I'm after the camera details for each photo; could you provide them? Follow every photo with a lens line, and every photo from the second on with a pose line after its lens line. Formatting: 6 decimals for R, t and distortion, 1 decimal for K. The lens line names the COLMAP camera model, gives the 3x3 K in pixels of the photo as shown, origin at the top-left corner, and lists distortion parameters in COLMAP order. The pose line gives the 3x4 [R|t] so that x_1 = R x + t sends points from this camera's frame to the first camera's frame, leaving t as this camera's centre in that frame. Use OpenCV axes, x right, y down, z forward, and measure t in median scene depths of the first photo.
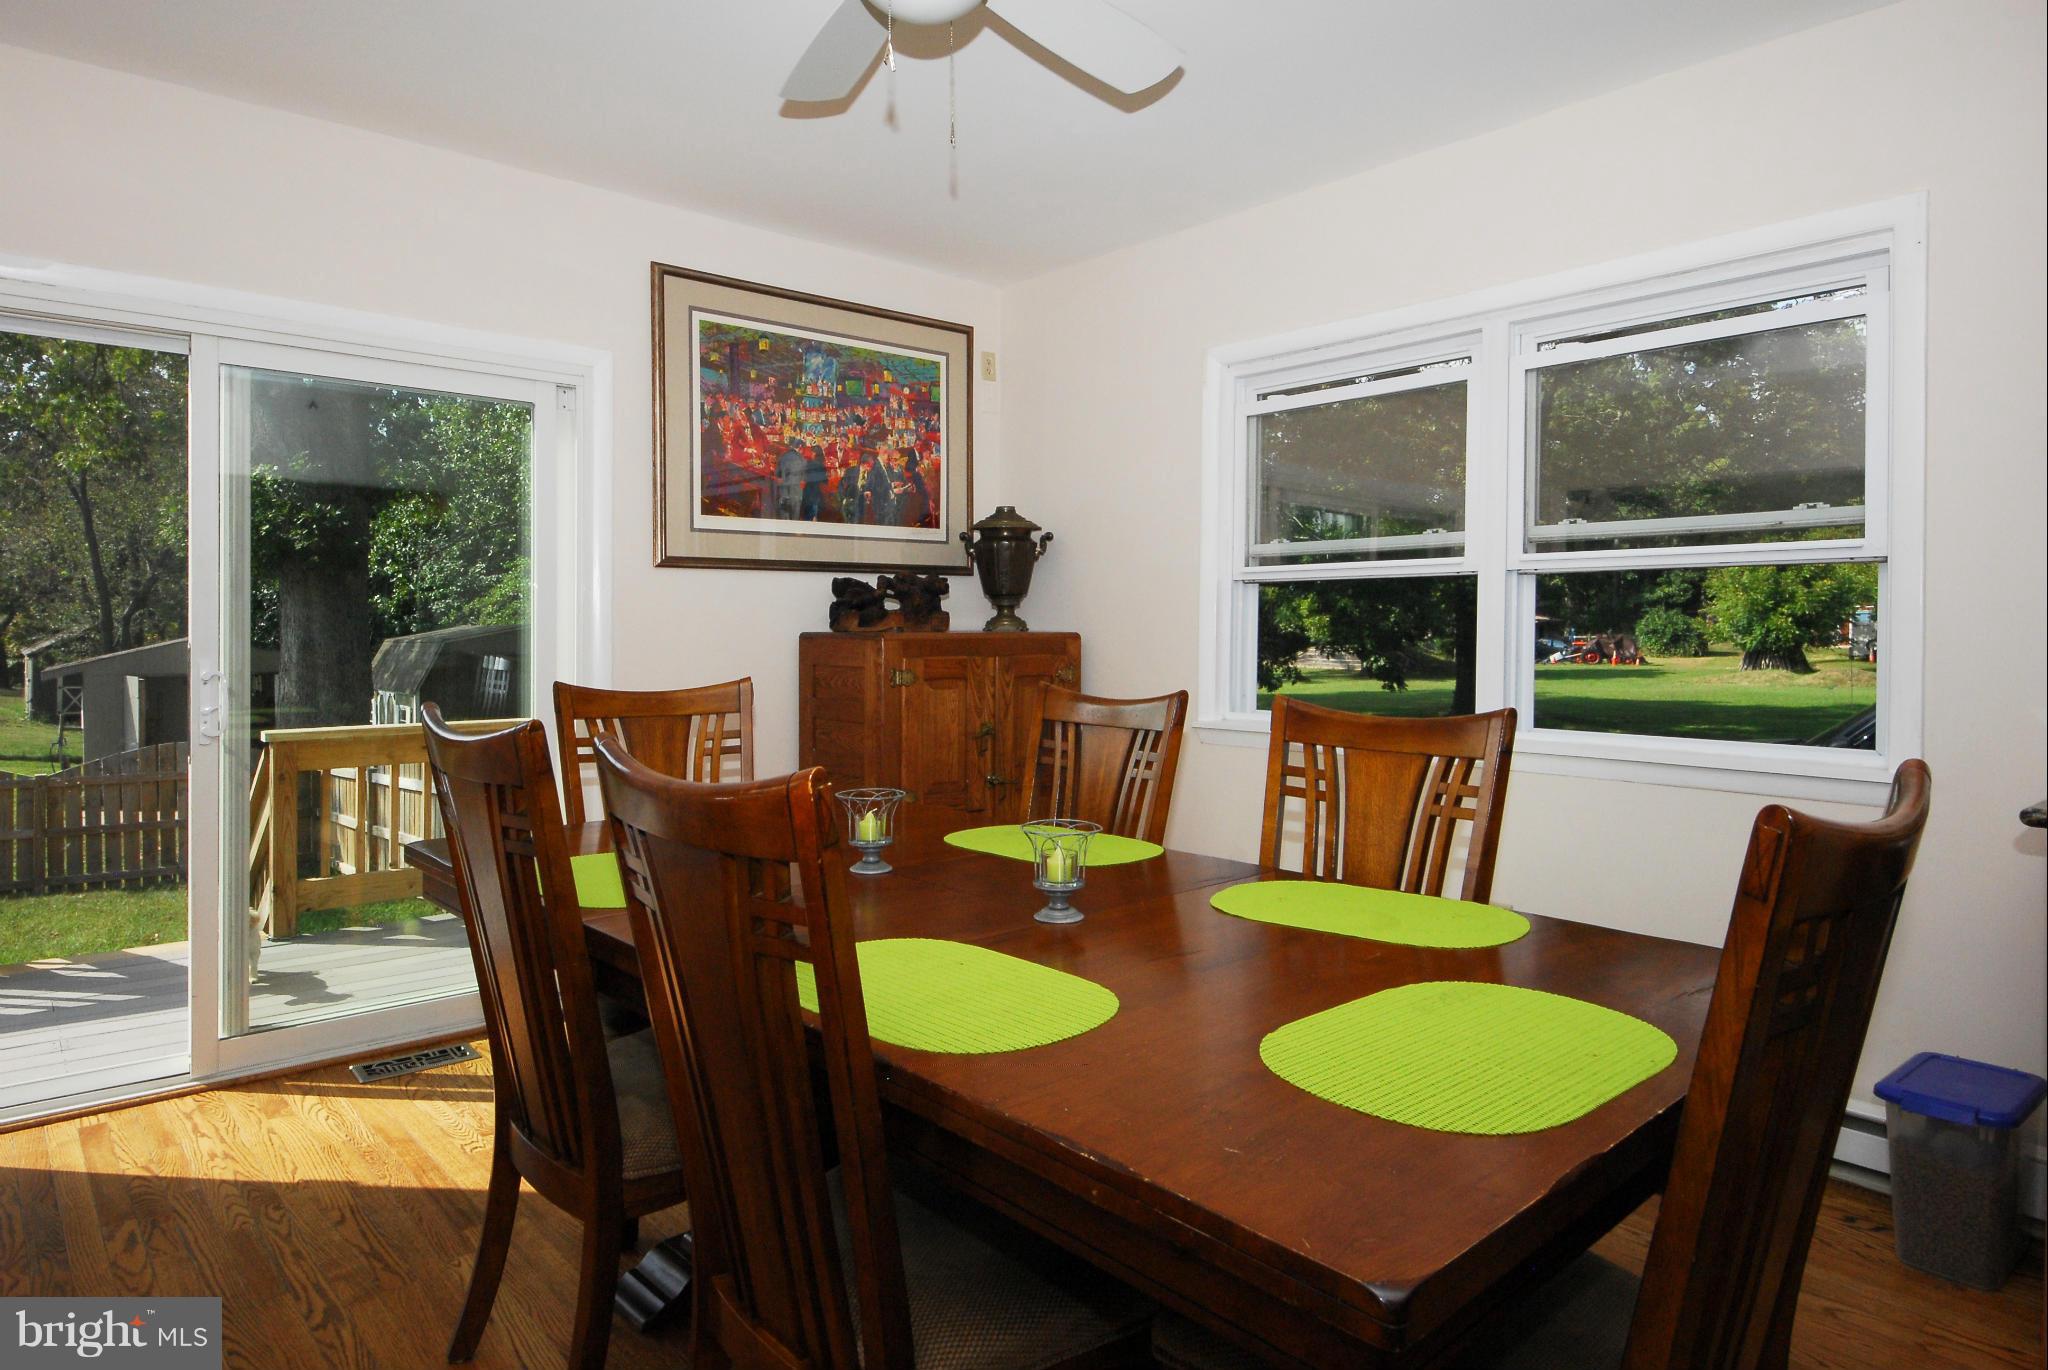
lens RADIAL K [[1251.9, 0, 1028.7], [0, 1251.9, 627.1], [0, 0, 1]] dist [0.060934, 0.000531]
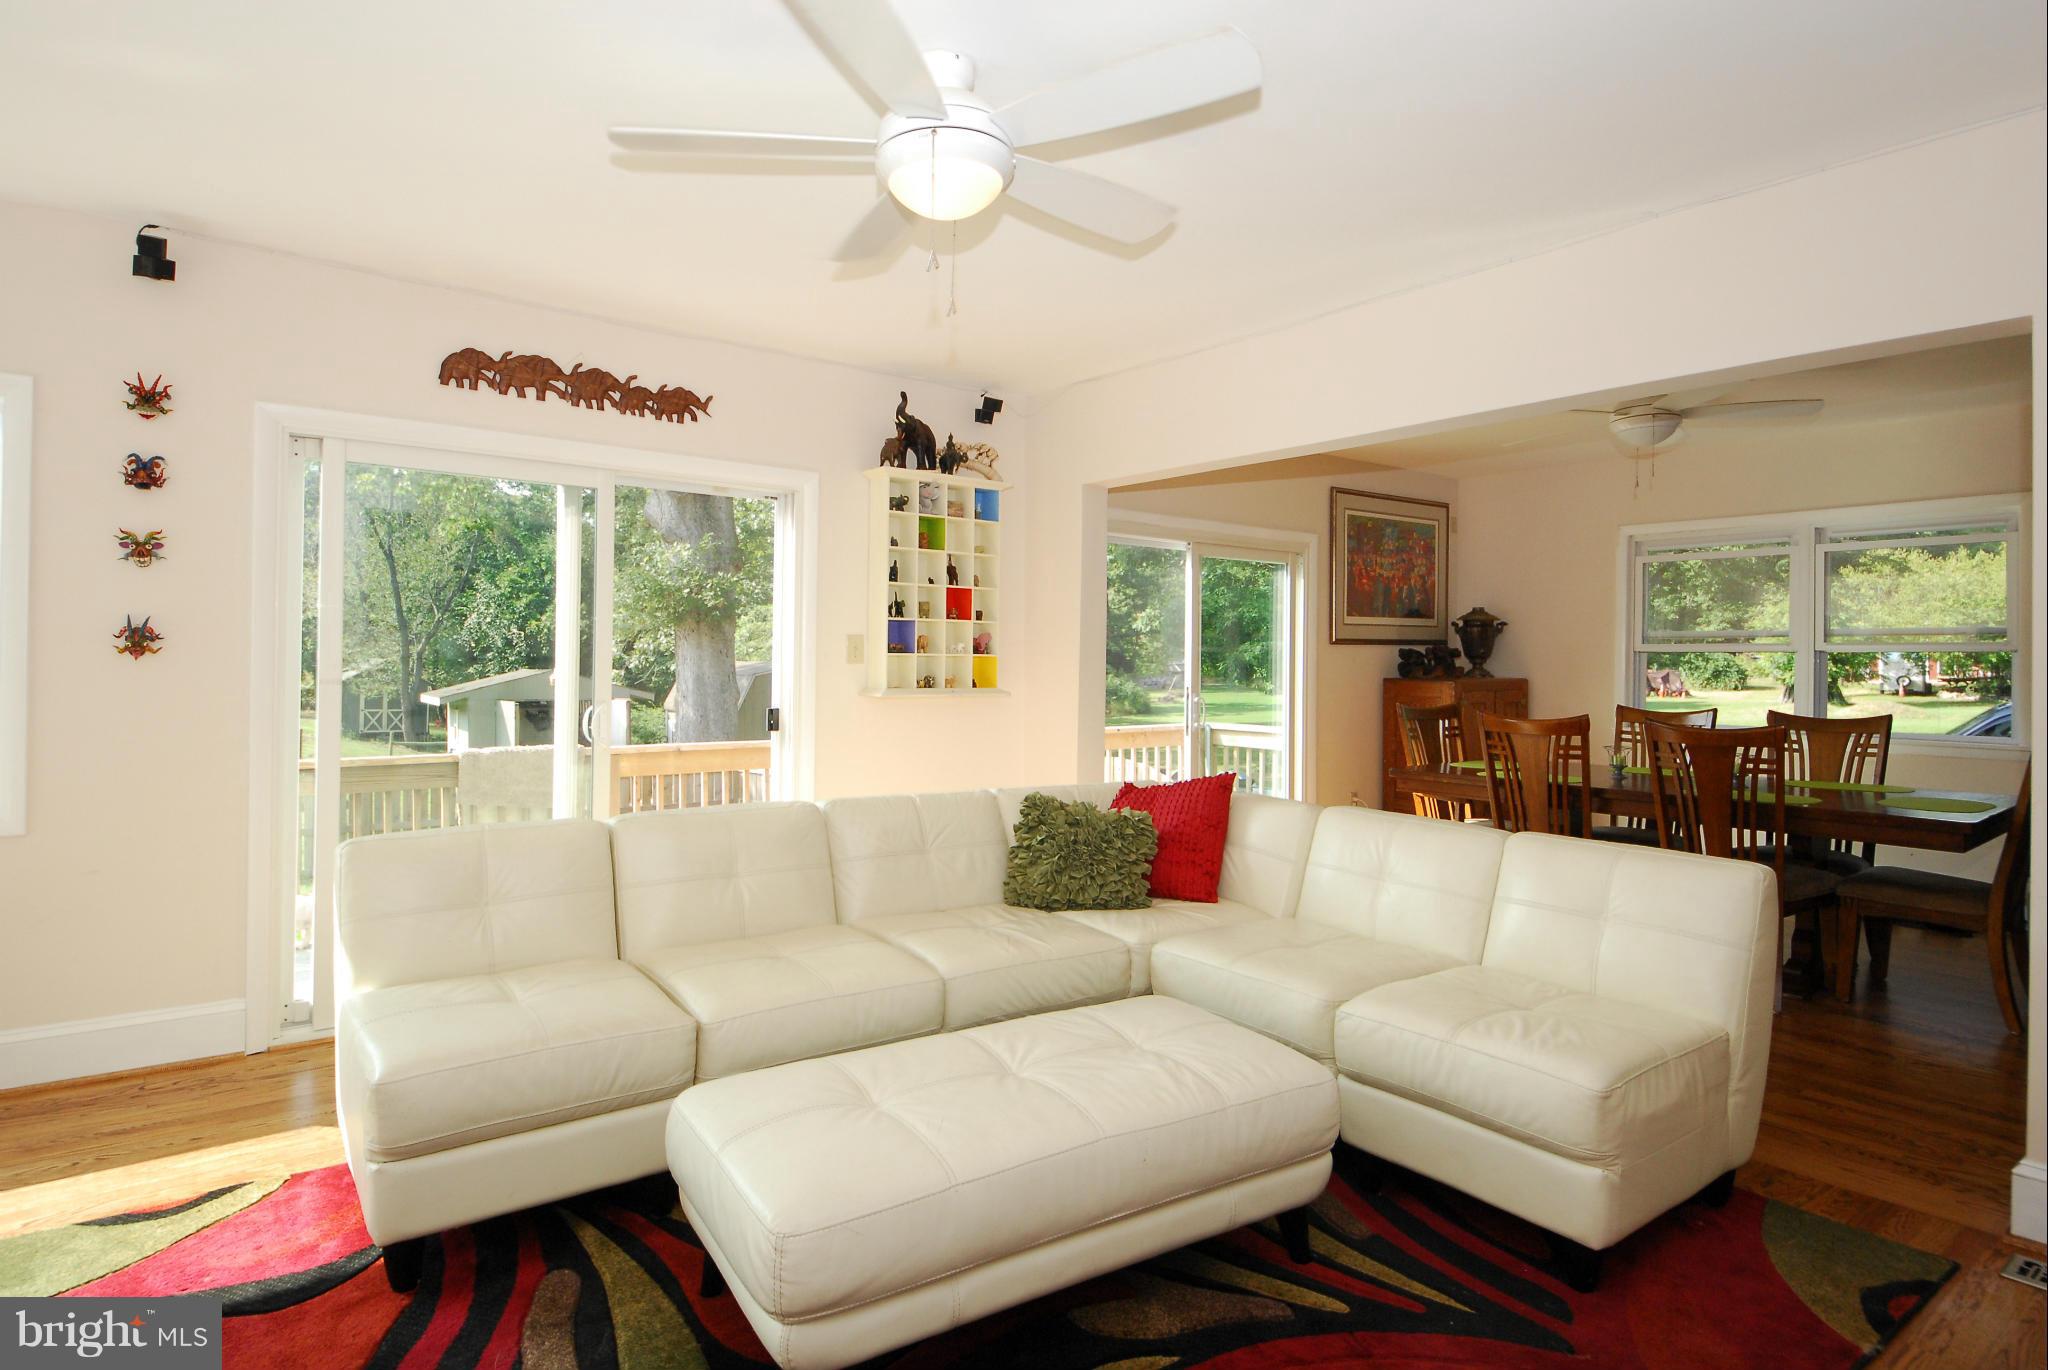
lens RADIAL K [[1207.3, 0, 1020.0], [0, 1207.3, 656.1], [0, 0, 1]] dist [0.040413, -0.000626]
pose [[0.999639, 0.003098, -0.026692, -0.646652], [-0.003158, 0.999993, -0.002219, -0.021892], [0.026685, 0.002302, 0.999641, -0.768165]]
